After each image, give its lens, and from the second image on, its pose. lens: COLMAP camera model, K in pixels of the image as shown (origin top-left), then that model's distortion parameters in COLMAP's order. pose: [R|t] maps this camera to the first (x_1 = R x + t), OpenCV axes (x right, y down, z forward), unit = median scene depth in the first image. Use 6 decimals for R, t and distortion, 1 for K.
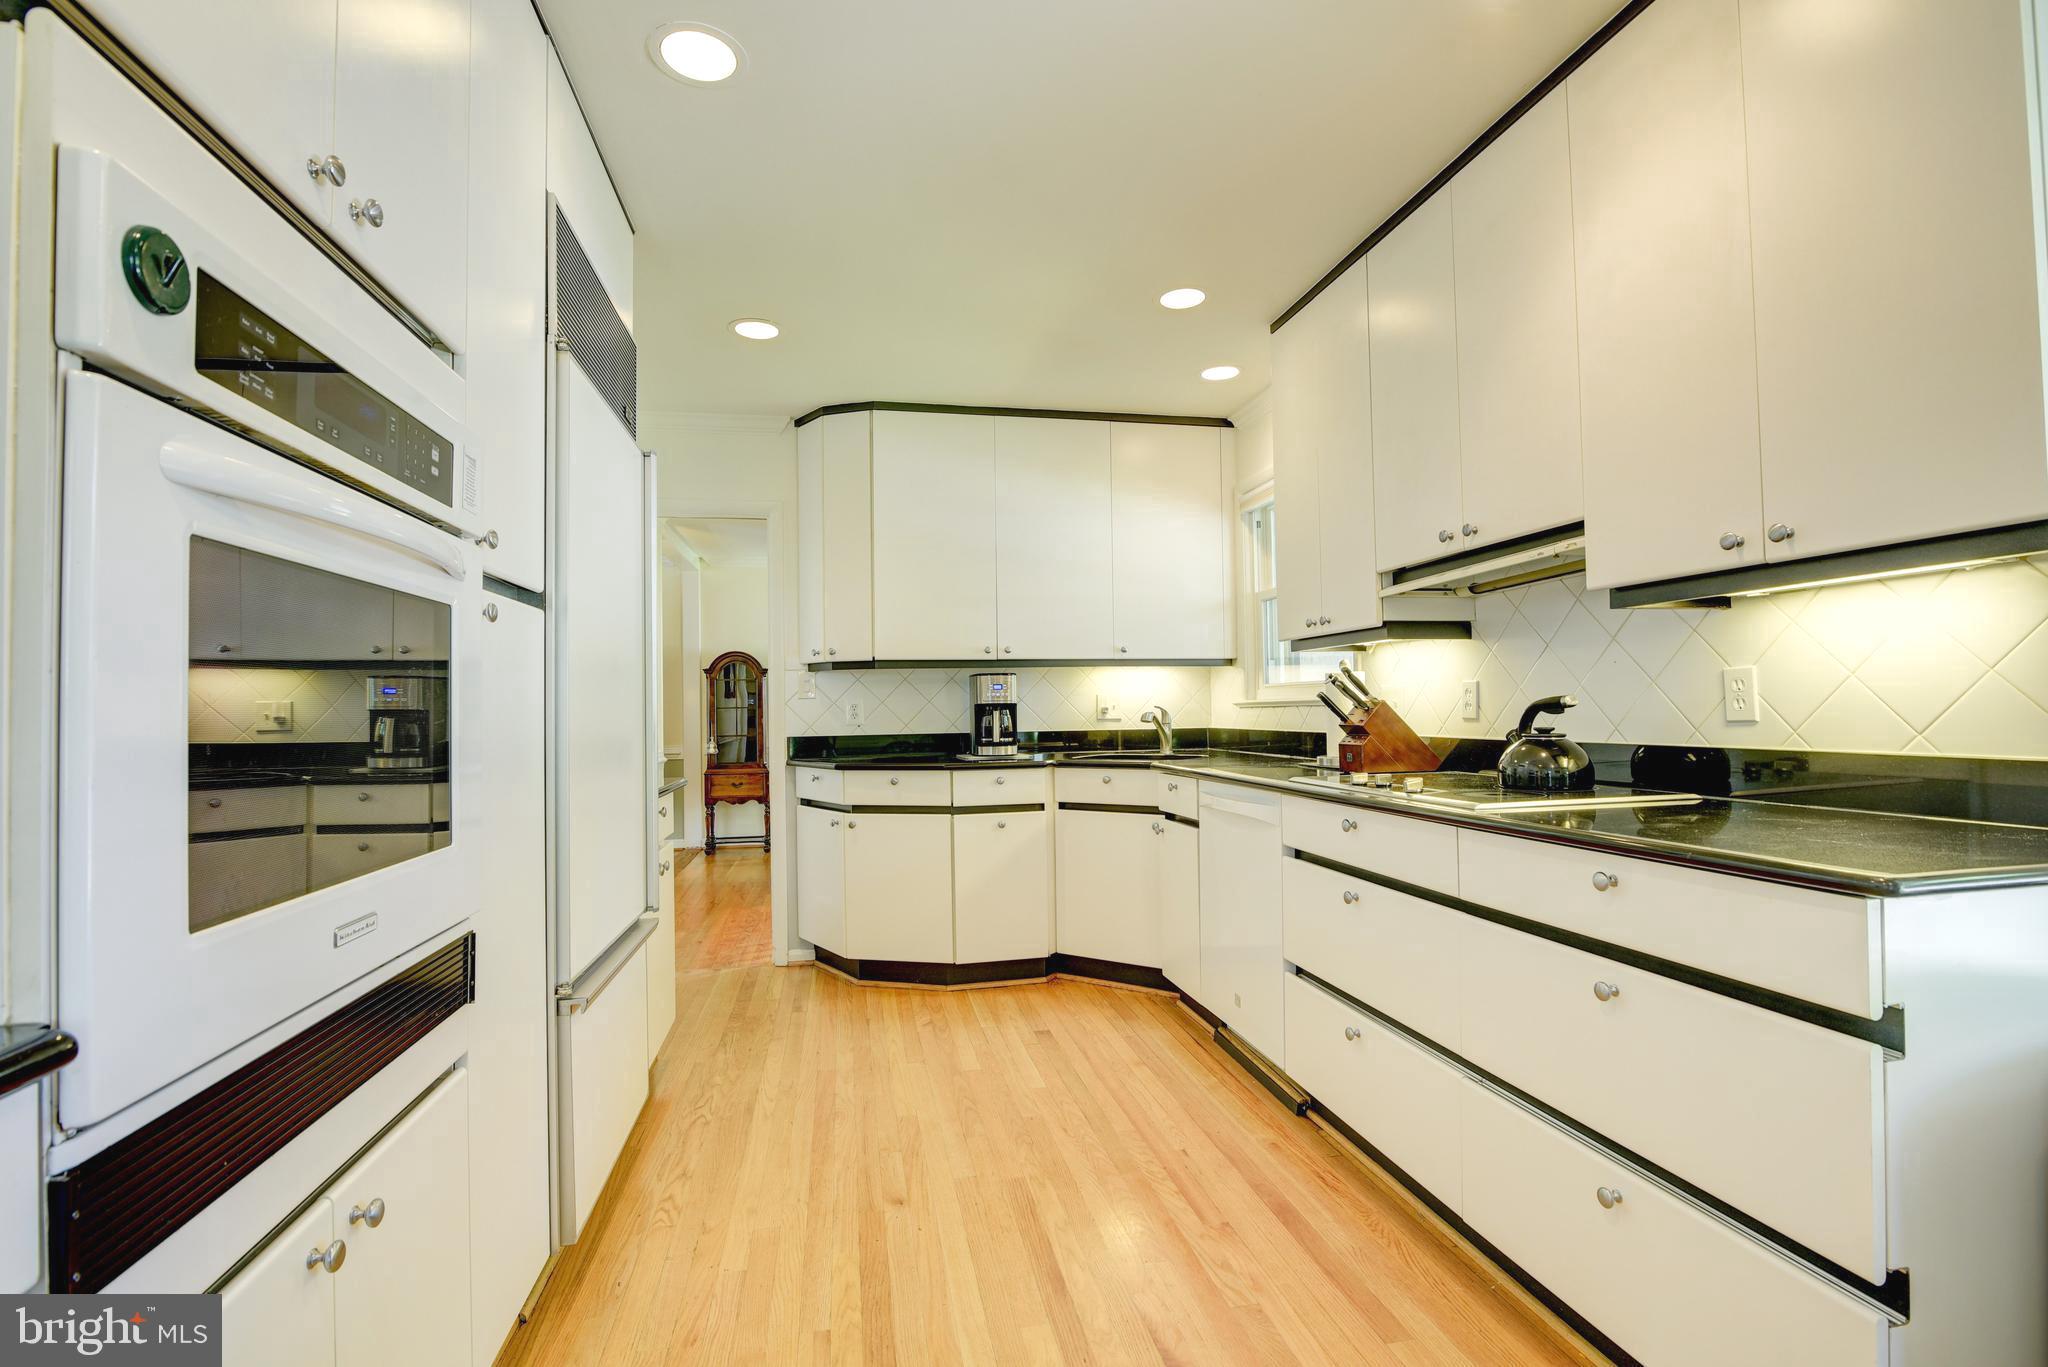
lens RADIAL K [[935.5, 0, 1025.2], [0, 935.5, 694.2], [0, 0, 1]] dist [-0.020028, -0.000555]
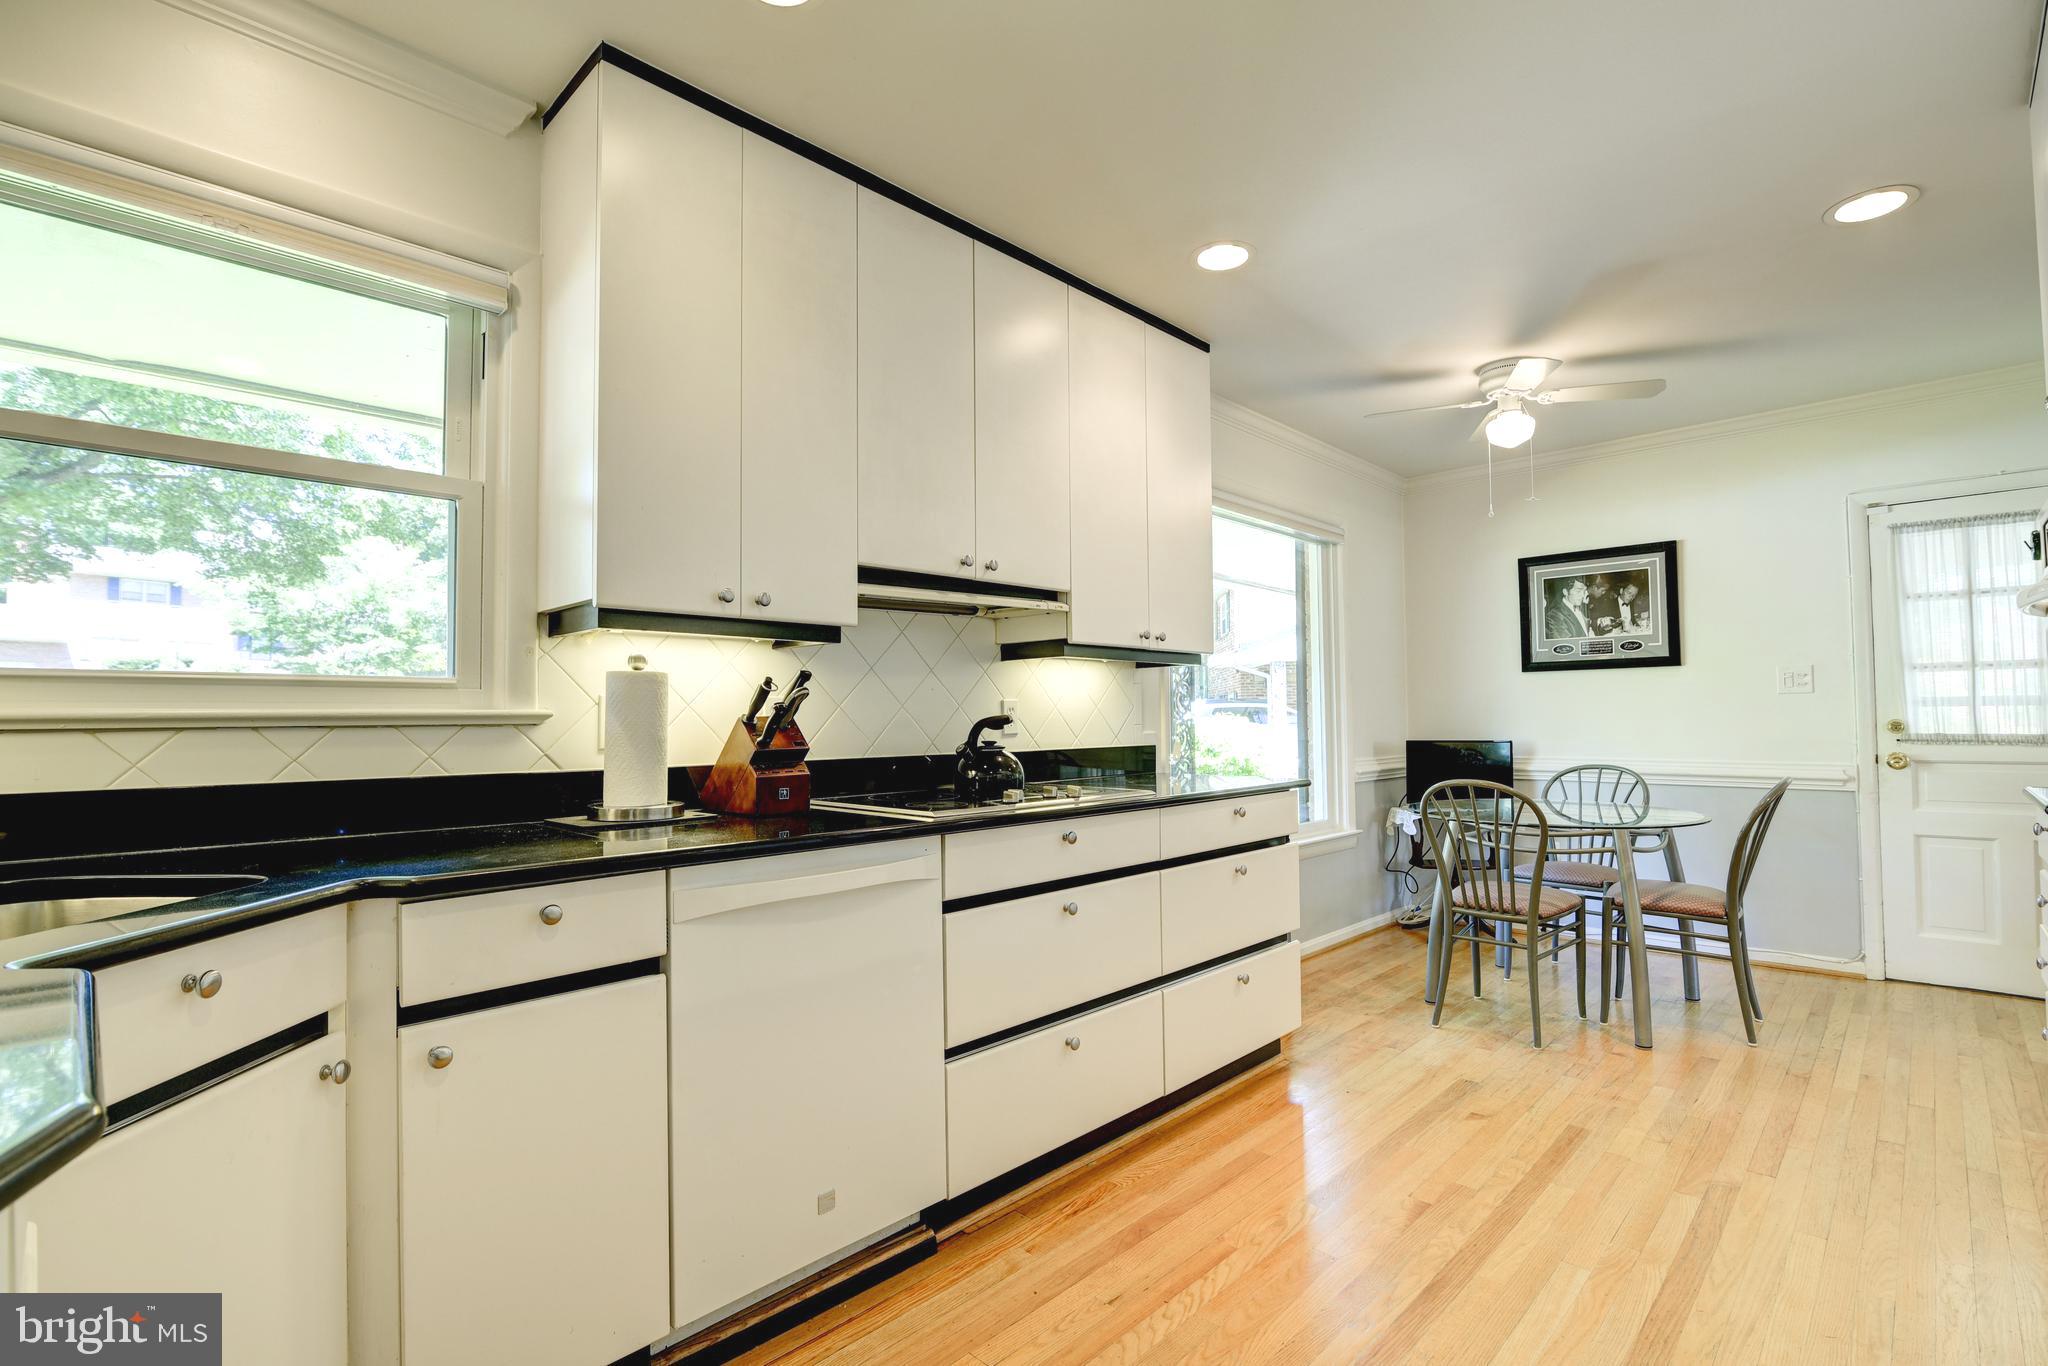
lens RADIAL K [[931.5, 0, 1020.5], [0, 931.5, 687.0], [0, 0, 1]] dist [-0.018602, 0.000026]
pose [[-0.561573, 0.044239, 0.826244, -0.338692], [0.000646, 0.998593, -0.053028, 0.021353], [-0.827427, -0.029245, -0.560812, 1.166461]]
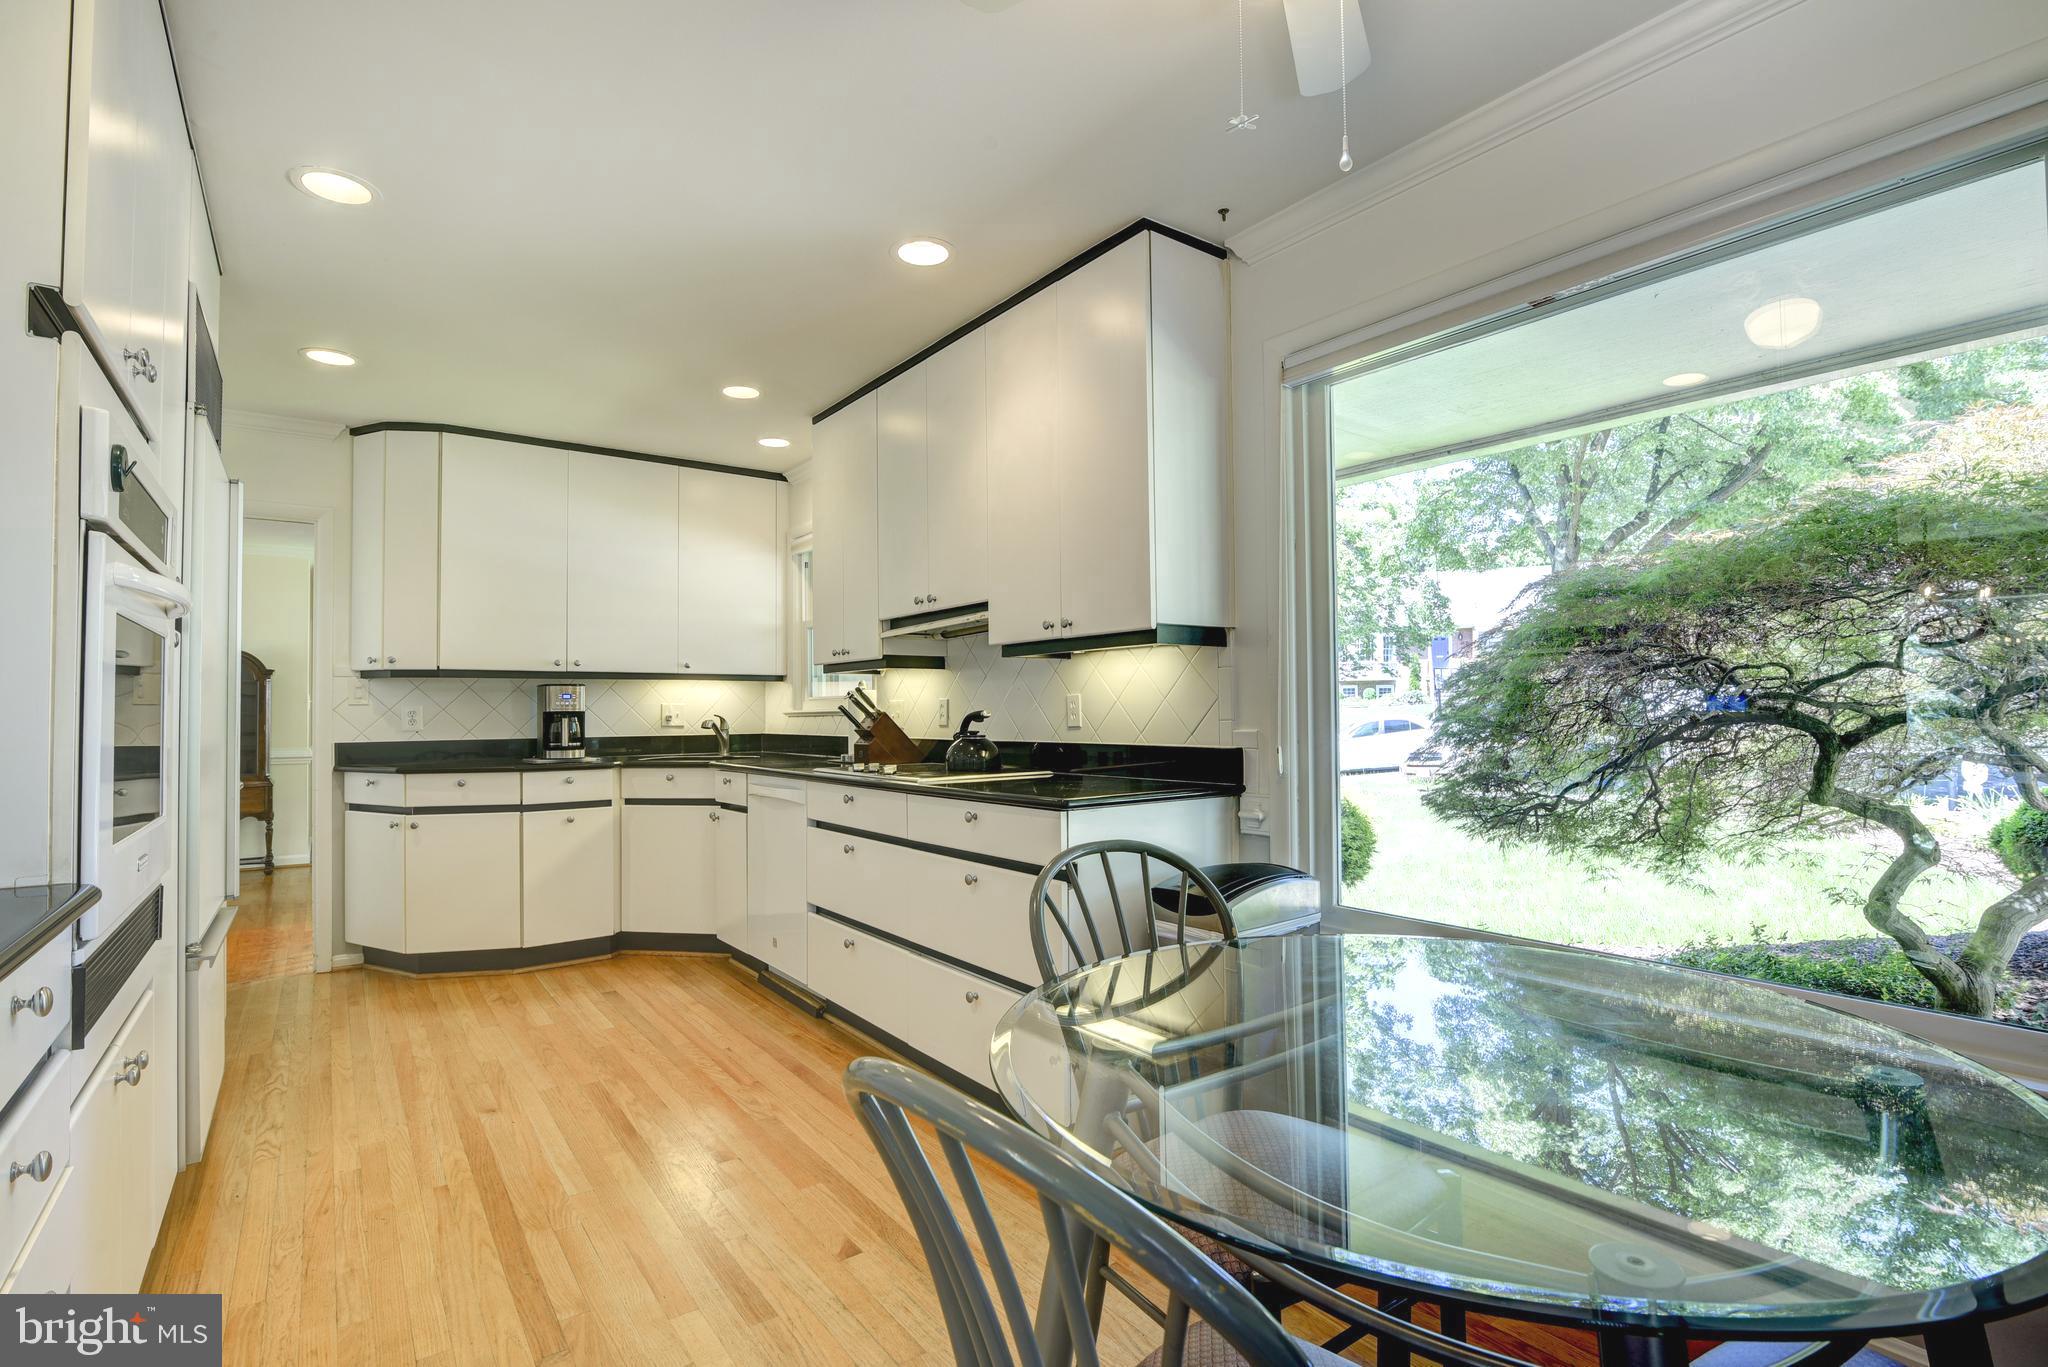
lens RADIAL K [[945.8, 0, 1020.1], [0, 945.8, 692.1], [0, 0, 1]] dist [-0.018337, 0.000059]
pose [[0.903437, 0.016515, 0.428403, -0.030121], [-0.011857, 0.999838, -0.013539, -0.005830], [-0.428558, 0.007153, 0.903486, -0.314216]]
